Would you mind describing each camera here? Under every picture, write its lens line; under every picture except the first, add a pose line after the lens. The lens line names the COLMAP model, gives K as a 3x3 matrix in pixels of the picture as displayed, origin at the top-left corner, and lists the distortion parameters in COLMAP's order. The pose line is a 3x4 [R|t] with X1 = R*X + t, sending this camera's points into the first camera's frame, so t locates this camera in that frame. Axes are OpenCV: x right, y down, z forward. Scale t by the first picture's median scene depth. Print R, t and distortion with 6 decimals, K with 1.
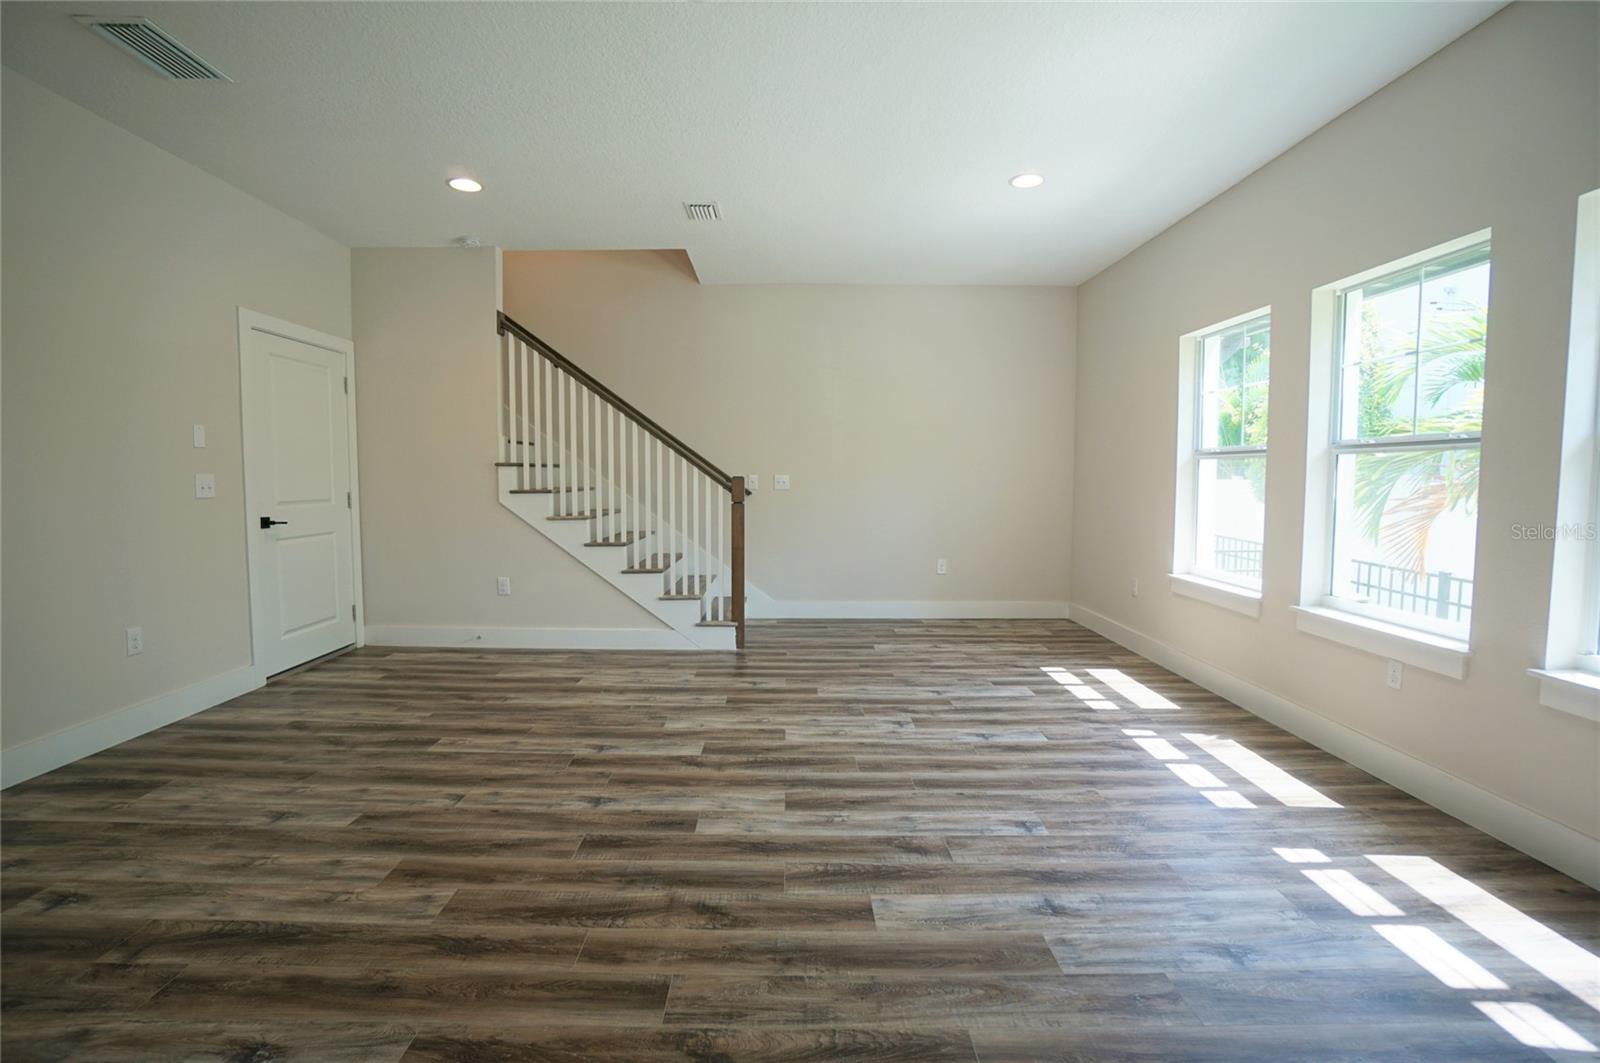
lens RADIAL K [[719.8, 0, 800.0], [0, 719.8, 531.5], [0, 0, 1]] dist [-0.053941, 0.019375]
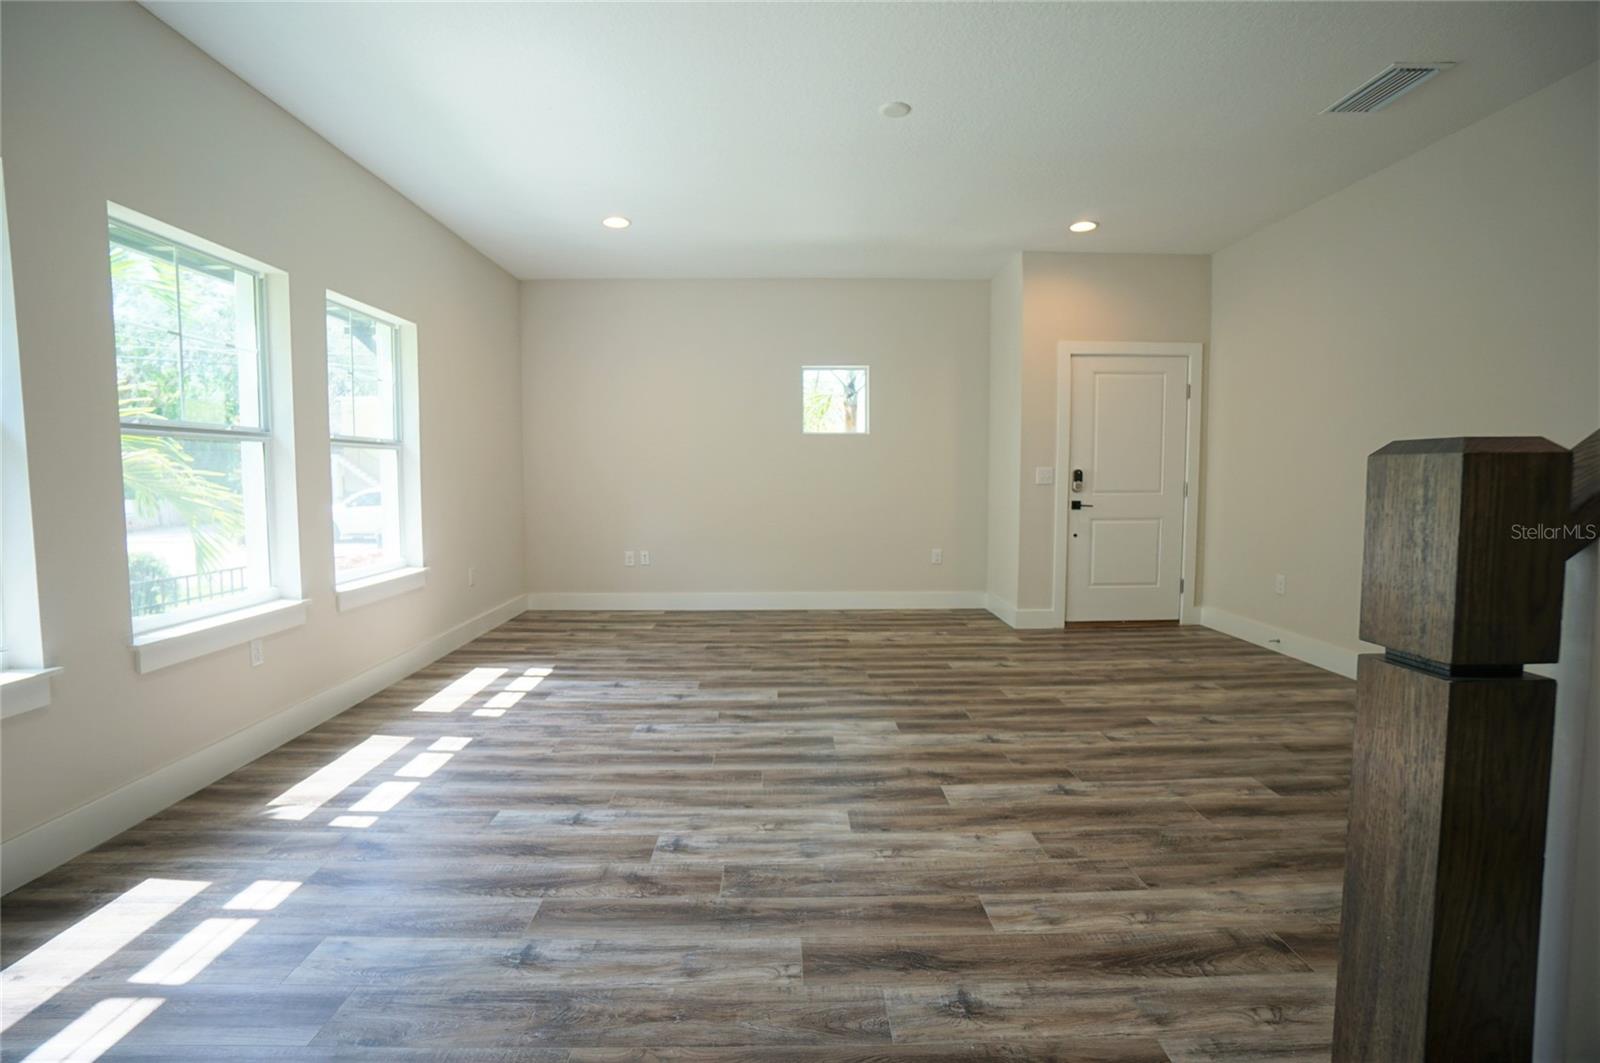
lens RADIAL K [[719.8, 0, 800.0], [0, 719.8, 531.5], [0, 0, 1]] dist [-0.053941, 0.019375]
pose [[-0.999962, -0.000729, -0.008665, 0.041054], [-0.002098, 0.987276, 0.159001, -0.135949], [0.008439, 0.159014, -0.987240, 1.916728]]
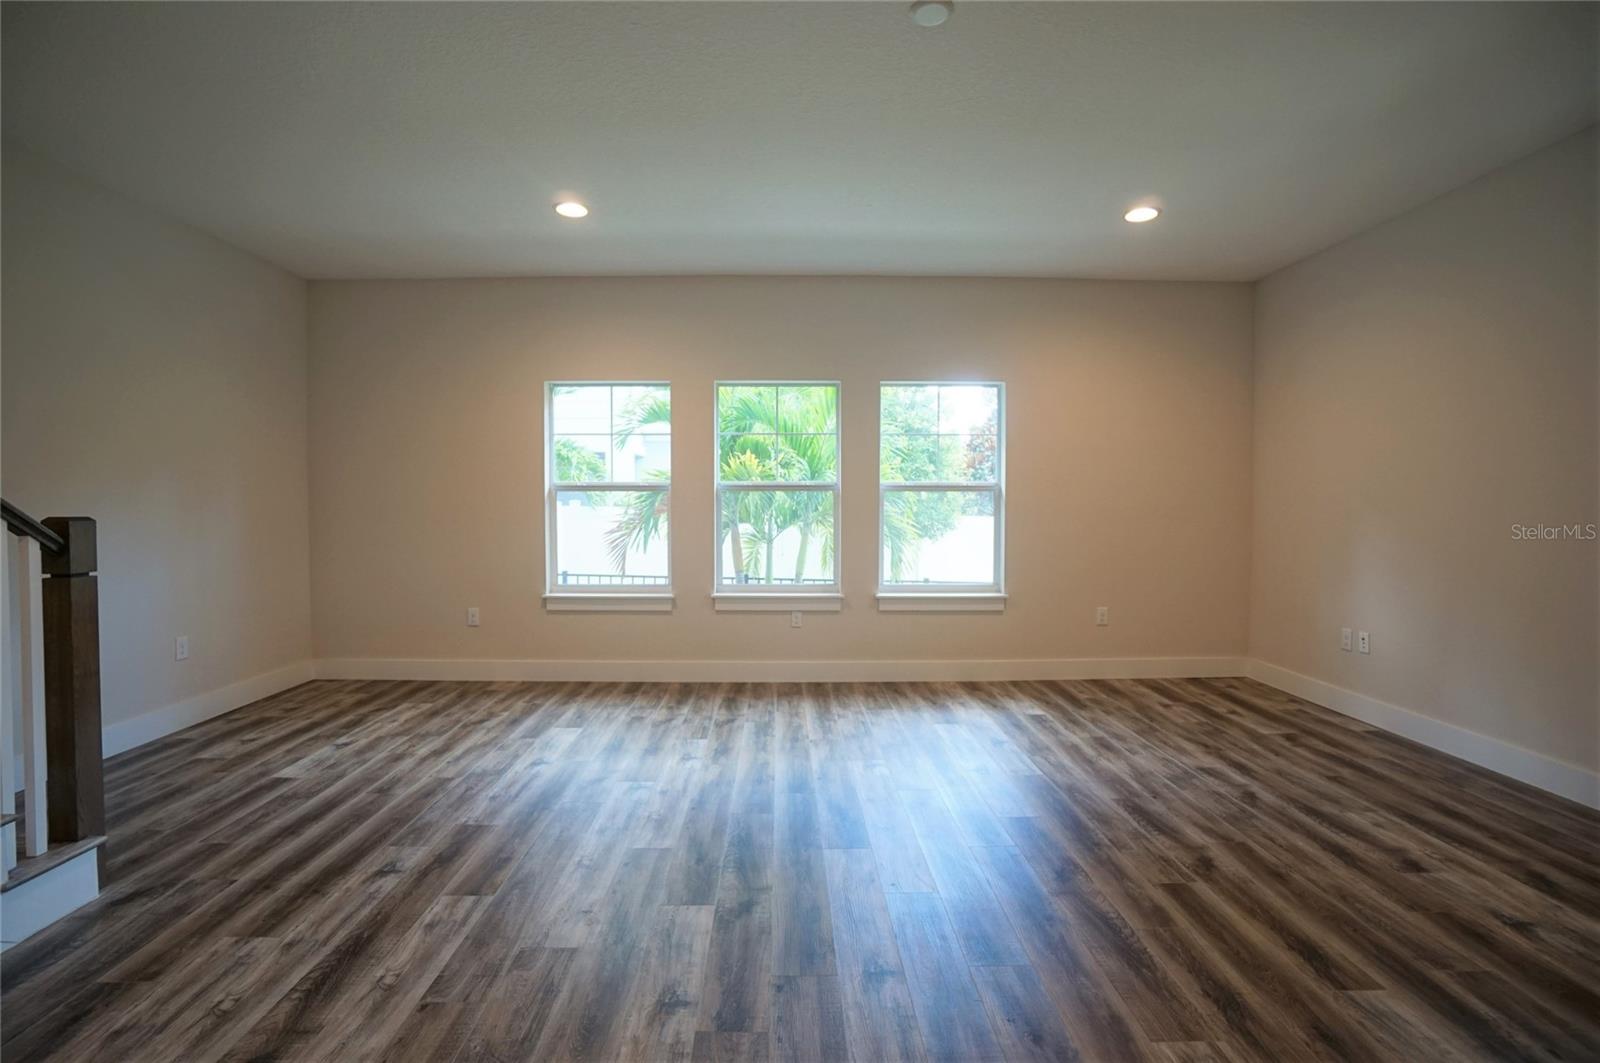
lens RADIAL K [[719.2, 0, 771.1], [0, 719.2, 532.8], [0, 0, 1]] dist [-0.059270, 0.019285]
pose [[0.018267, -0.041541, 0.998970, -0.870707], [0.076745, 0.996247, 0.040024, -0.080299], [-0.996883, 0.075934, 0.021386, 0.959354]]
